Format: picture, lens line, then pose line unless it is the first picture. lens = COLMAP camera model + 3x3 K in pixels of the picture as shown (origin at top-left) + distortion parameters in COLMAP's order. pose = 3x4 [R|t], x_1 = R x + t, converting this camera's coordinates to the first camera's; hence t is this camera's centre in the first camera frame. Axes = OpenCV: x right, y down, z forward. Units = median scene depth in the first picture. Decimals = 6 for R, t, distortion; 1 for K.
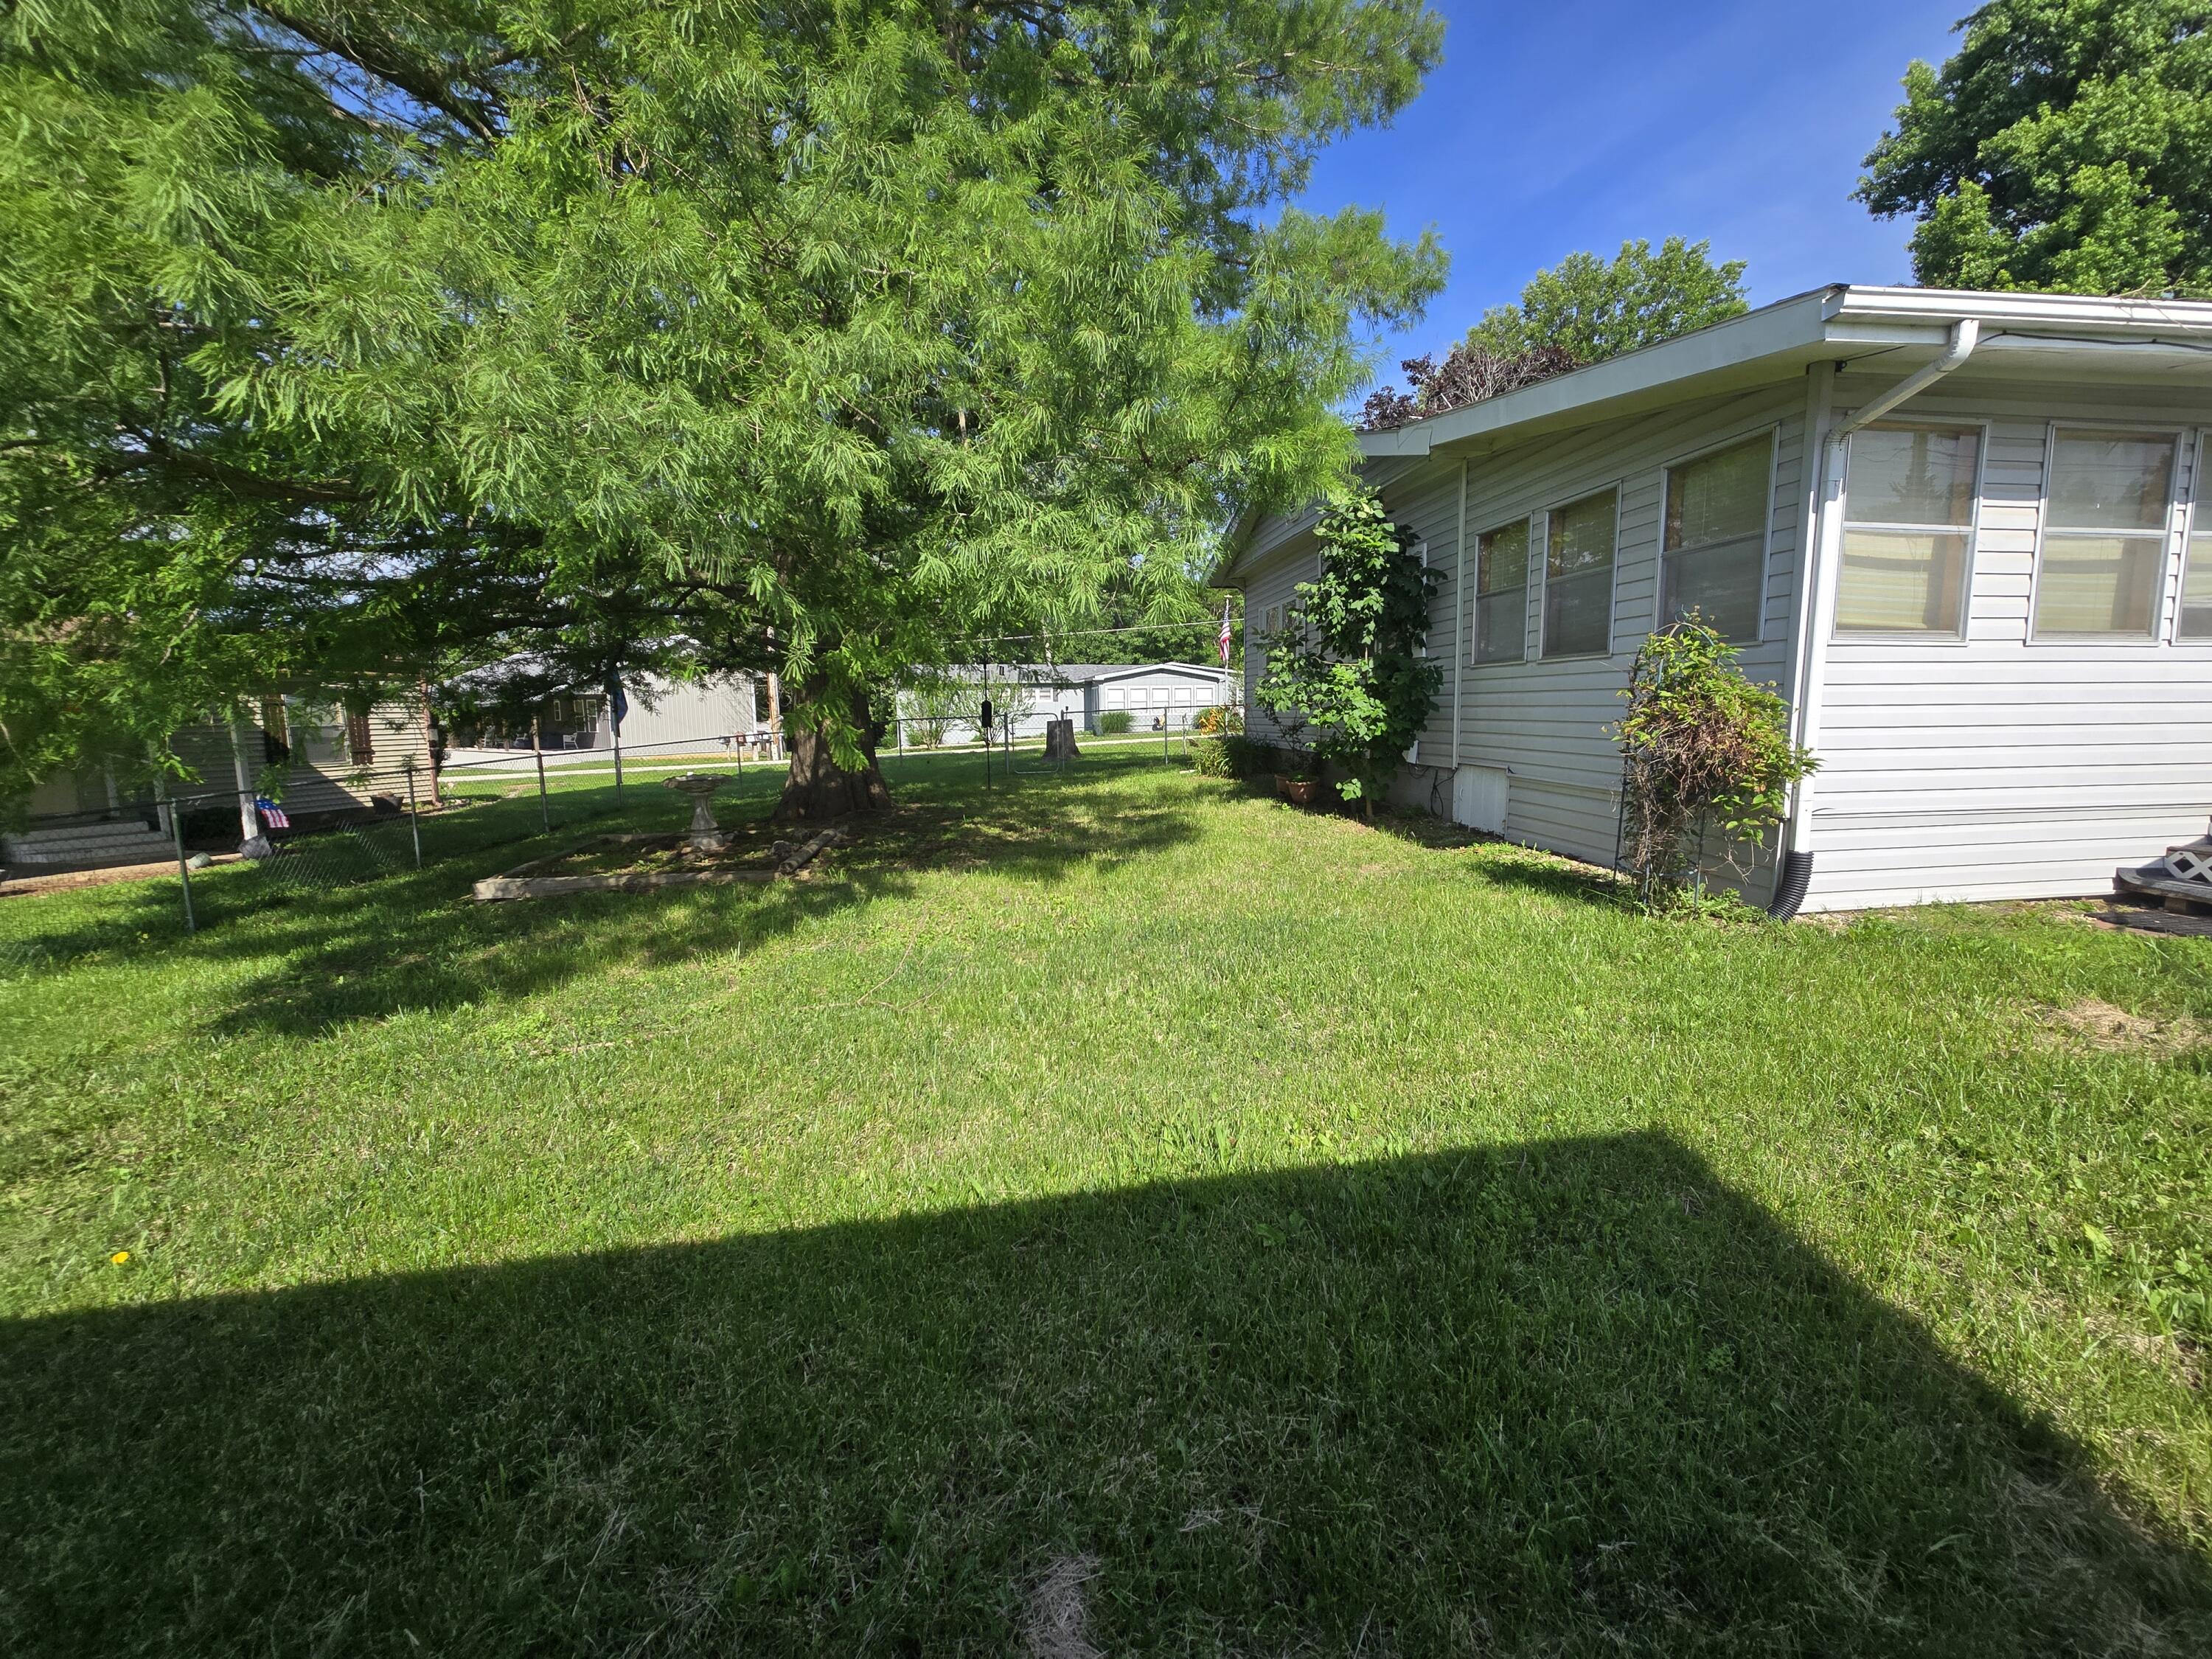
lens RADIAL K [[858.4, 0, 1185.9], [0, 858.4, 830.5], [0, 0, 1]] dist [-0.000344, -0.005461]
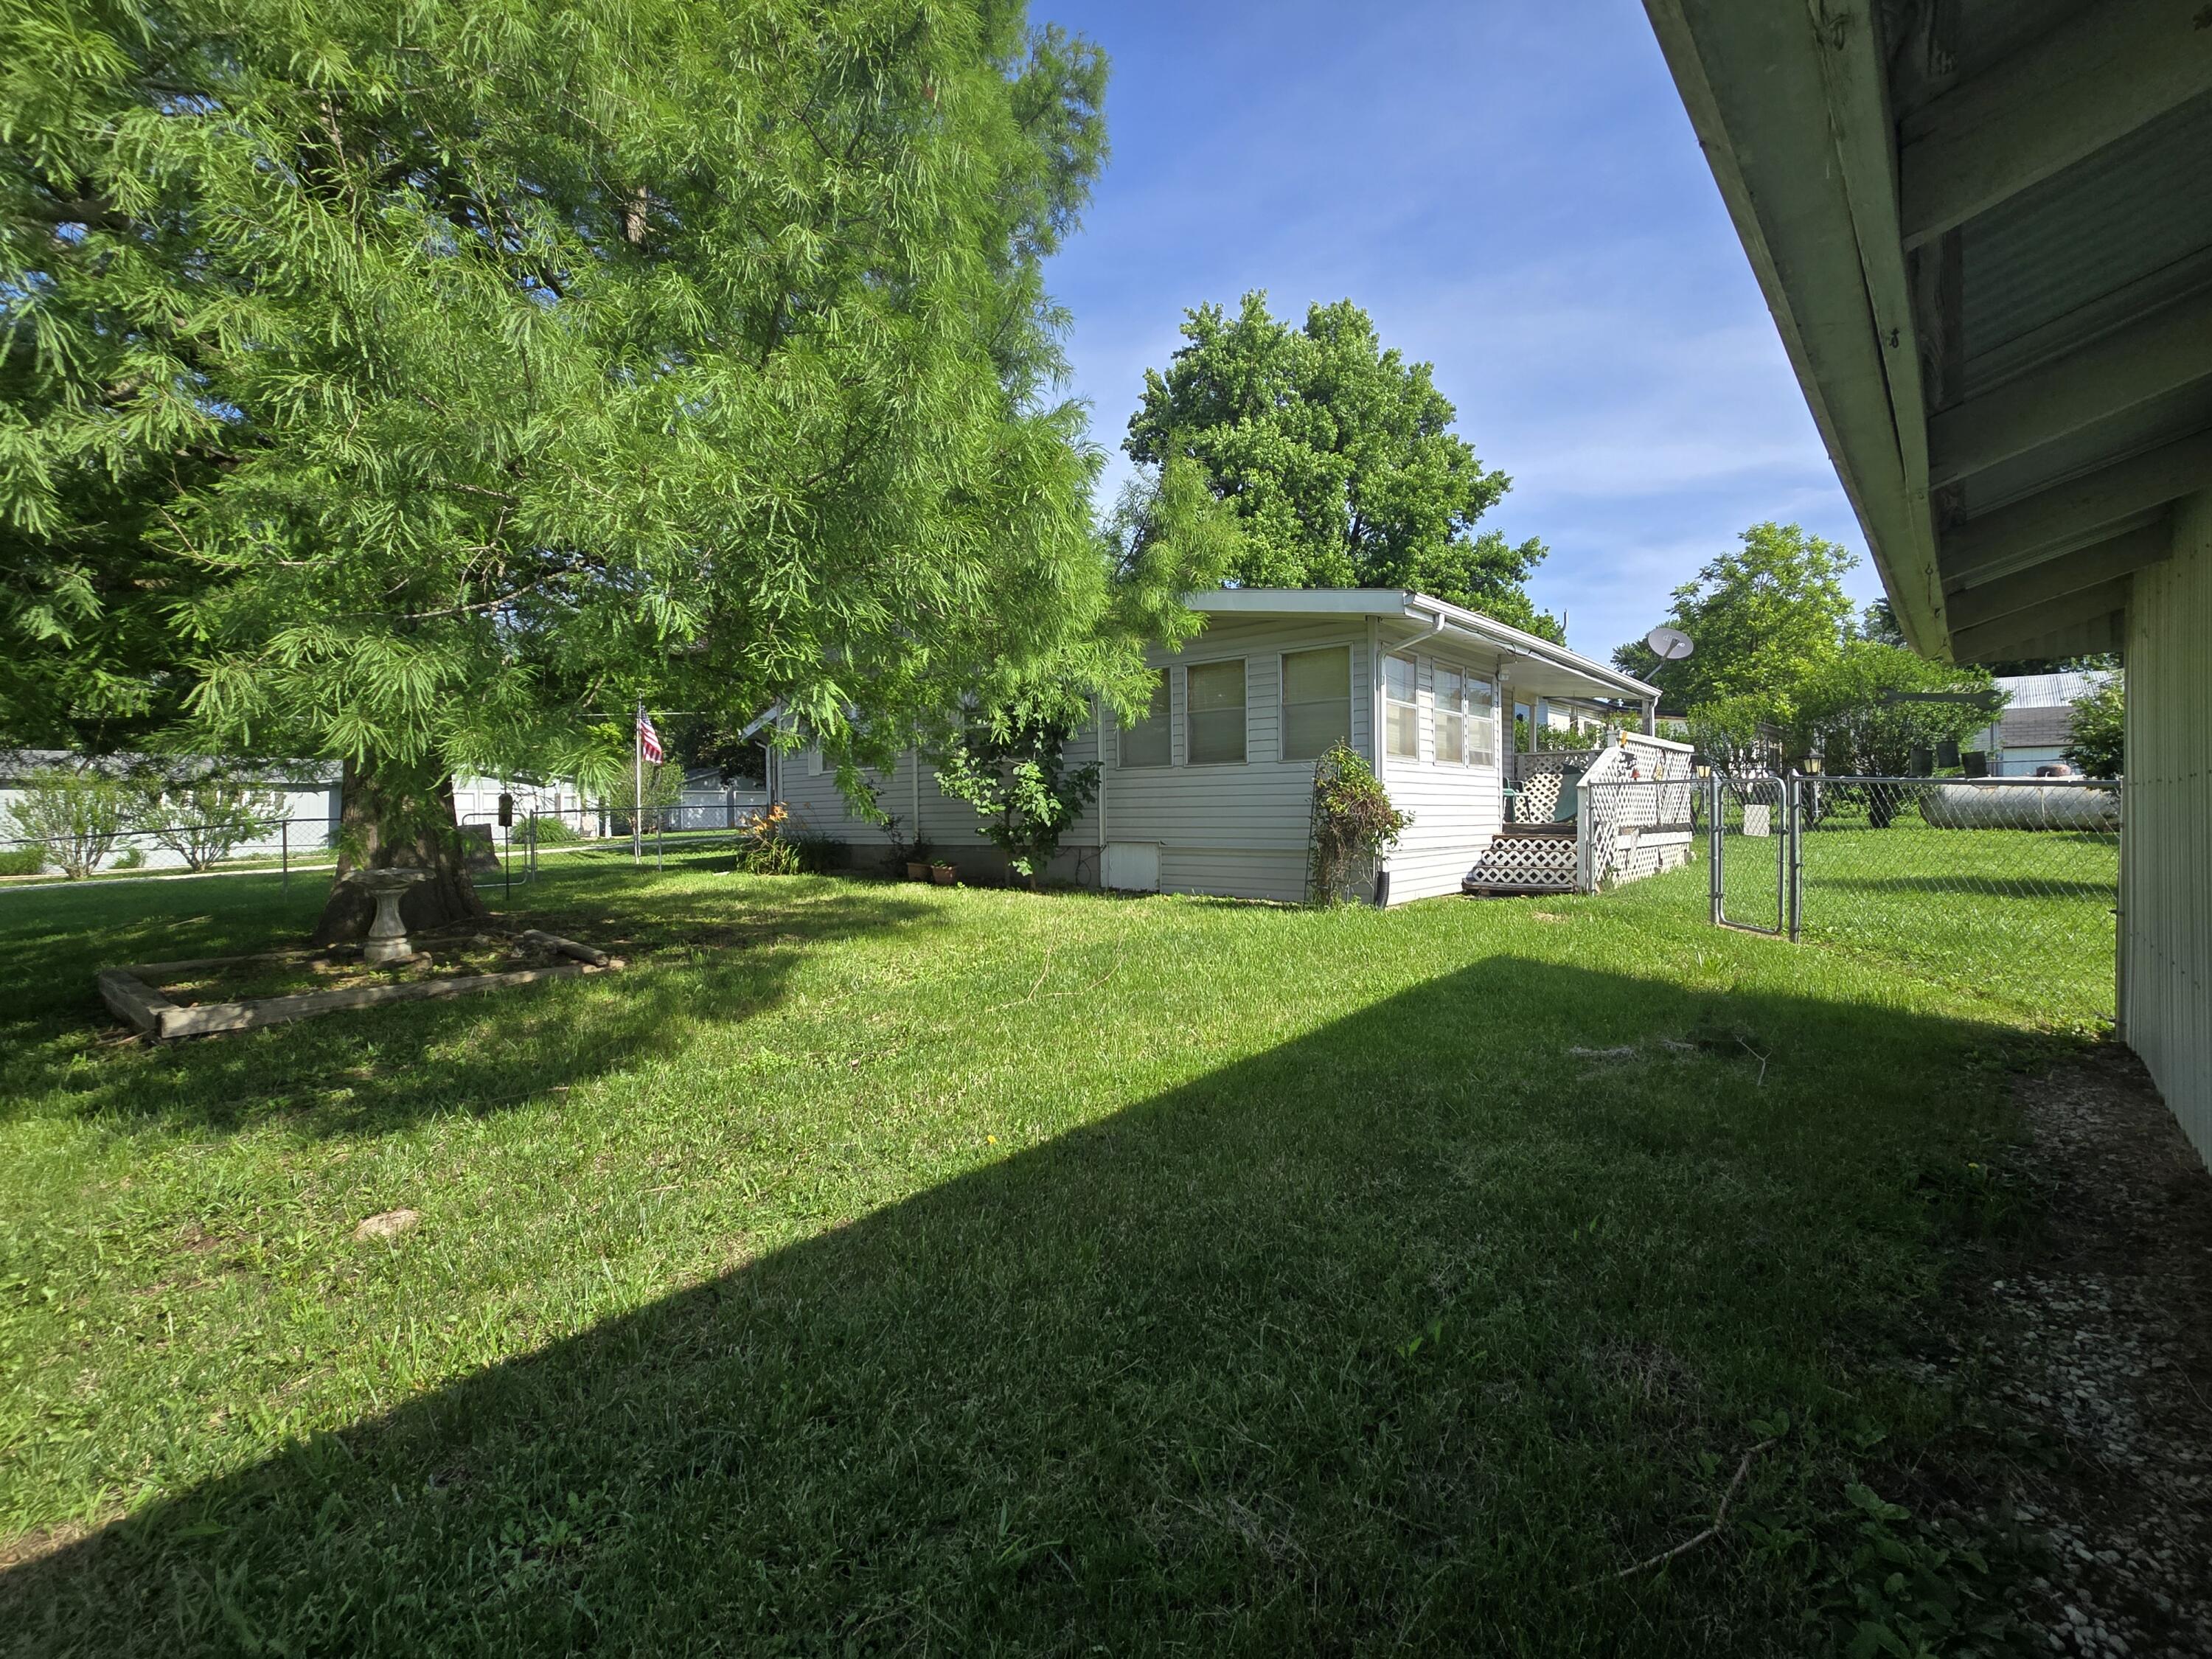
lens RADIAL K [[918.0, 0, 1115.8], [0, 918.0, 817.3], [0, 0, 1]] dist [-0.001884, -0.000002]
pose [[0.762205, -0.001017, 0.647335, -0.576259], [0.094727, 0.989409, -0.109982, 0.041284], [-0.640368, 0.145149, 0.754229, -0.071428]]
